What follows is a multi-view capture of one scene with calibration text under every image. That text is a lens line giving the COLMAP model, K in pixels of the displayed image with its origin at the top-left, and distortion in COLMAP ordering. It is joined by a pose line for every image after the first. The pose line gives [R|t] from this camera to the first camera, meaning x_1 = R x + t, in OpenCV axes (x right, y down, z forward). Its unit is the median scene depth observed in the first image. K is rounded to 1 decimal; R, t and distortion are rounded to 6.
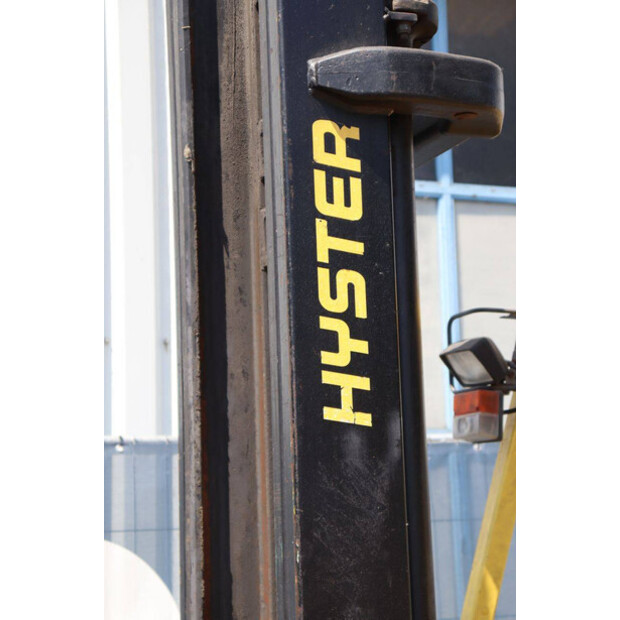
lens RADIAL K [[1389.4, 0, 310.0], [0, 1389.4, 310.0], [0, 0, 1]] dist [0.362898, 0.373573]
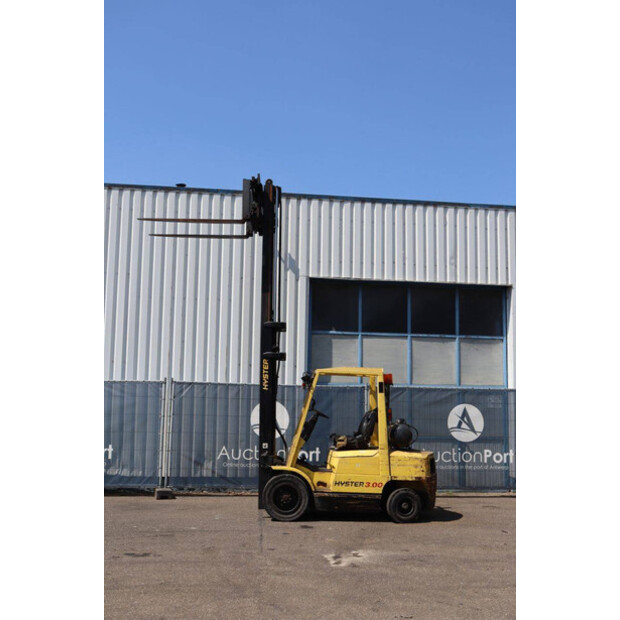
lens RADIAL K [[715.8, 0, 310.0], [0, 715.8, 310.0], [0, 0, 1]] dist [-0.024404, 0.015872]
pose [[0.956045, 0.009678, -0.293062, 1.858731], [-0.005821, 0.999885, 0.014030, -0.572905], [0.293164, -0.011708, 0.955991, -3.896245]]
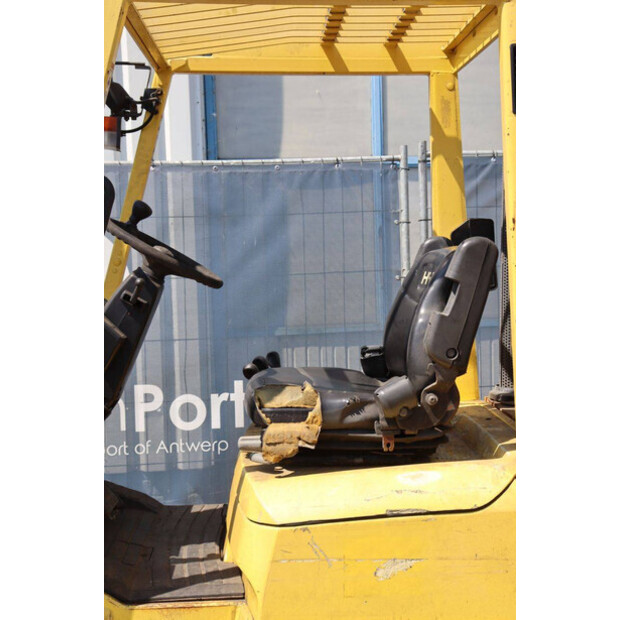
lens RADIAL K [[944.6, 0, 310.0], [0, 944.6, 310.0], [0, 0, 1]] dist [0.103294, 0.026431]
pose [[0.958124, 0.024657, -0.285291, 0.922741], [0.037510, 0.976894, 0.210405, 0.071273], [0.283887, -0.212296, 0.935061, 0.041861]]
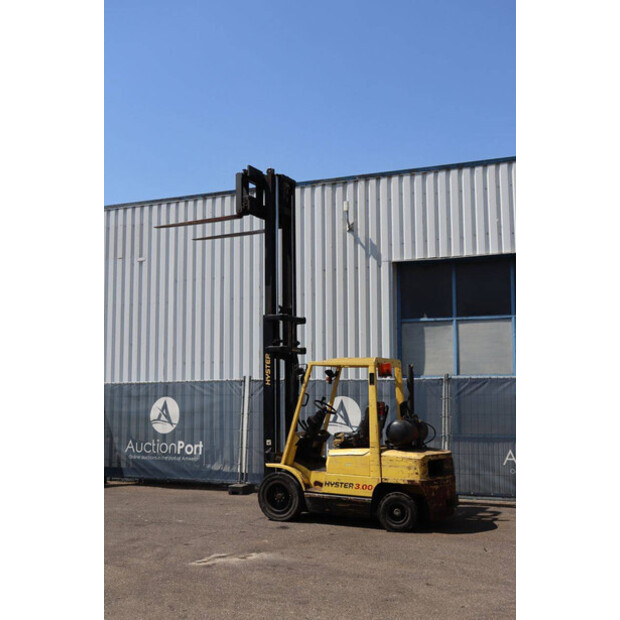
lens RADIAL K [[752.8, 0, 310.0], [0, 752.8, 310.0], [0, 0, 1]] dist [-0.006649, 0.031254]
pose [[0.686009, -0.054835, -0.725523, 4.130684], [0.079583, 0.996828, -0.000092, -0.422928], [0.723227, -0.057677, 0.688198, -2.444269]]
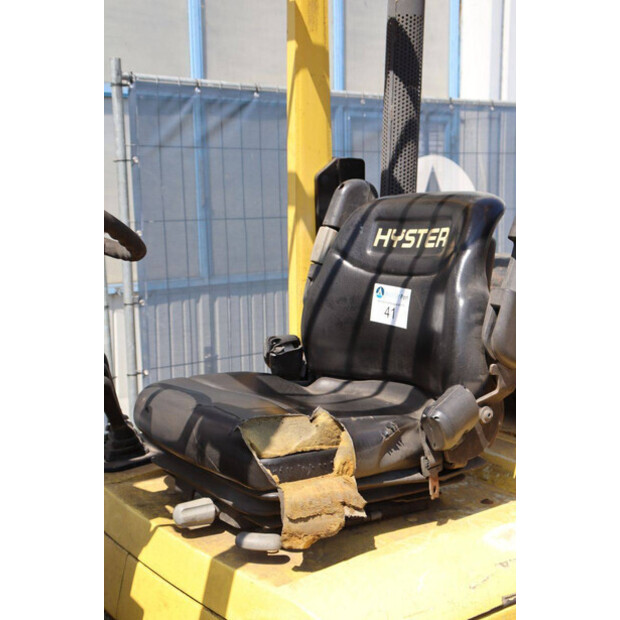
lens RADIAL K [[944.6, 0, 310.0], [0, 944.6, 310.0], [0, 0, 1]] dist [0.103294, 0.026431]
pose [[0.966812, -0.015959, 0.254990, 0.382222], [-0.051514, 0.965372, 0.255740, 0.146184], [-0.250242, -0.260388, 0.932511, 0.464961]]
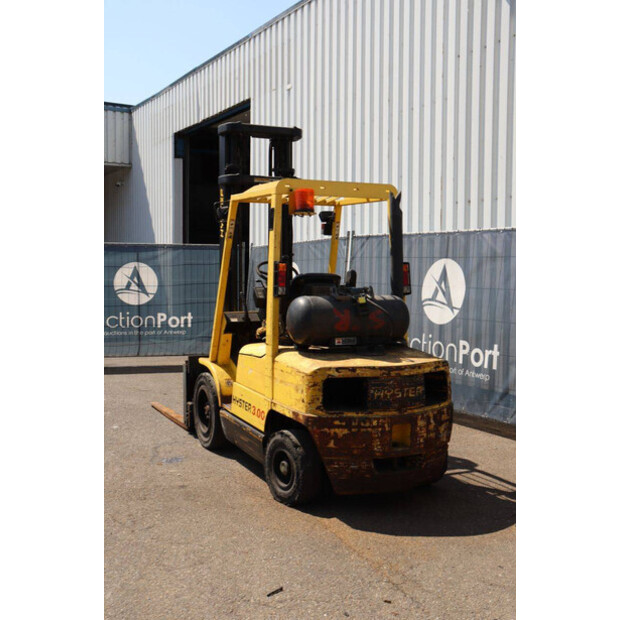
lens RADIAL K [[752.8, 0, 310.0], [0, 752.8, 310.0], [0, 0, 1]] dist [-0.006649, 0.031254]
pose [[0.095477, 0.081230, -0.992112, 3.476475], [0.126795, 0.987554, 0.093059, 0.138444], [0.987323, -0.134680, 0.083989, 1.043603]]
